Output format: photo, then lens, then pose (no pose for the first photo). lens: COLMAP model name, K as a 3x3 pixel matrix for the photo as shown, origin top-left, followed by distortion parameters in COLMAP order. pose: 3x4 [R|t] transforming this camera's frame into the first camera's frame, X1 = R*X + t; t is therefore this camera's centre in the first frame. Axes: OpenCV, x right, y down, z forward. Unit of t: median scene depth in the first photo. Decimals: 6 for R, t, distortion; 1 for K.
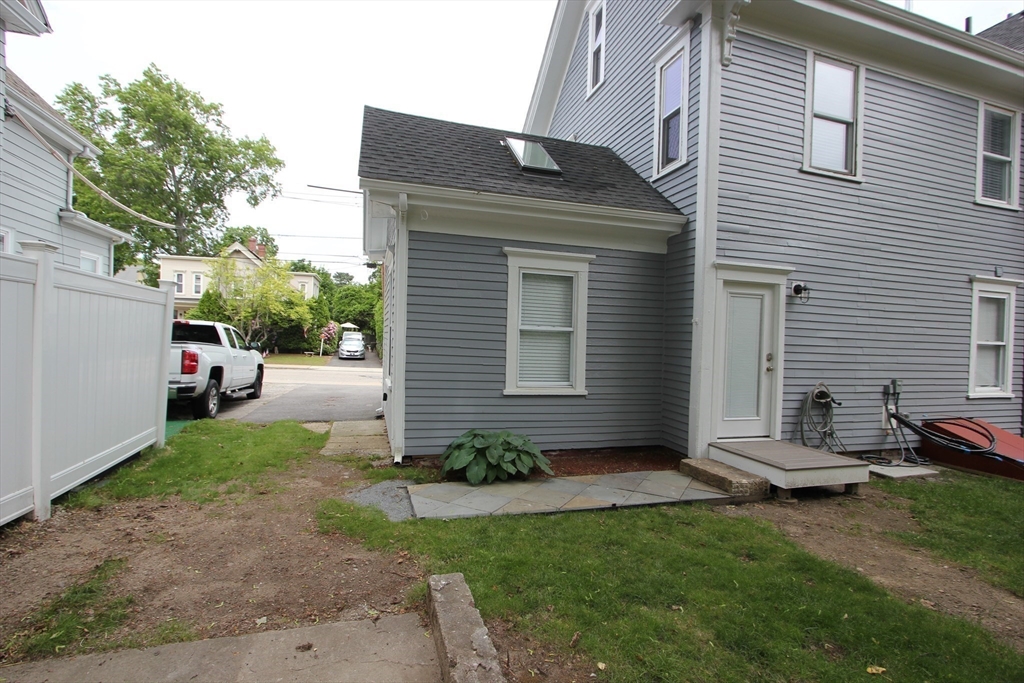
lens RADIAL K [[469.0, 0, 507.7], [0, 469.0, 346.9], [0, 0, 1]] dist [-0.024794, 0.004171]
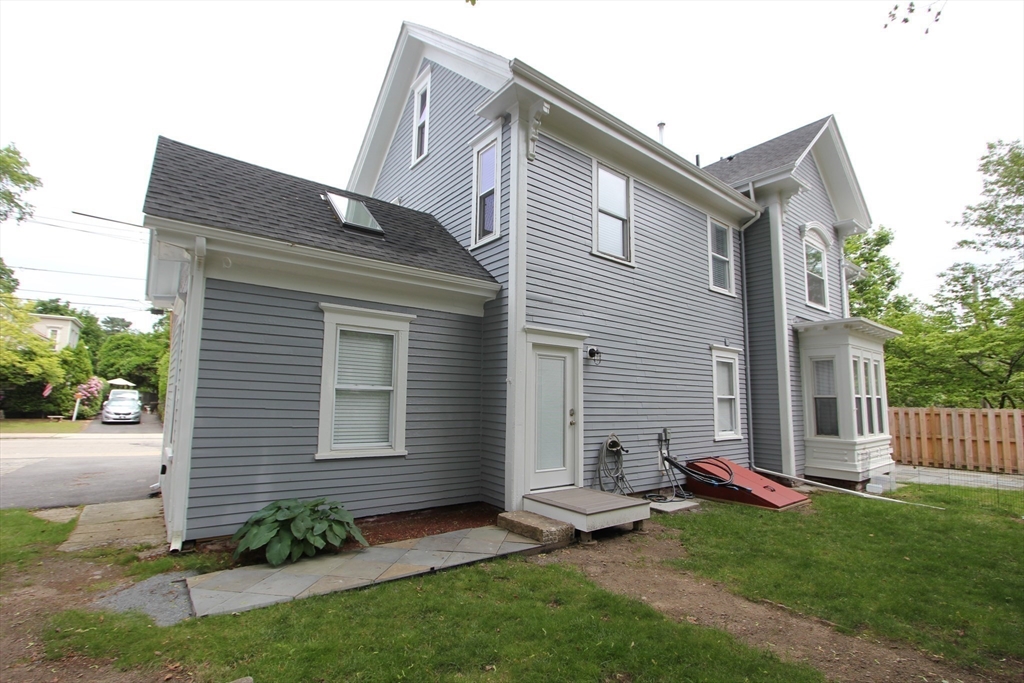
lens RADIAL K [[469.0, 0, 510.6], [0, 469.0, 346.2], [0, 0, 1]] dist [-0.024794, 0.004171]
pose [[0.931609, 0.028306, 0.362358, 0.010652], [0.016083, 0.992776, -0.118900, -0.003999], [-0.363105, 0.116597, 0.924424, -0.011920]]
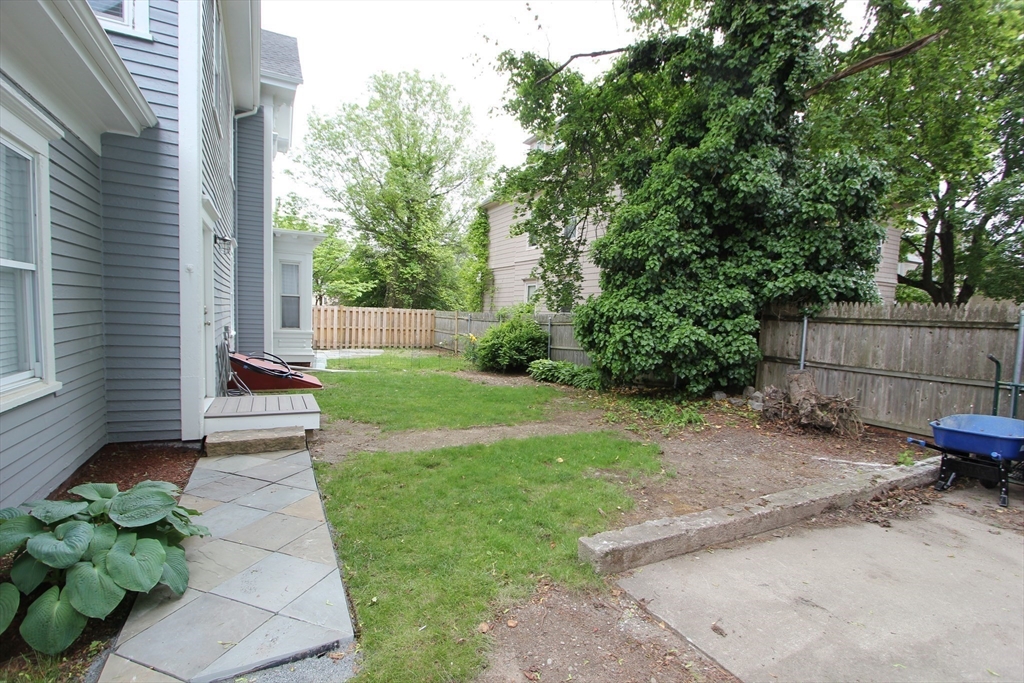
lens RADIAL K [[469.0, 0, 514.5], [0, 469.0, 347.5], [0, 0, 1]] dist [-0.024794, 0.004171]
pose [[-0.183936, -0.107433, 0.977050, -0.467250], [-0.030857, 0.994150, 0.103505, -0.018772], [-0.982454, -0.011111, -0.186175, 0.599197]]
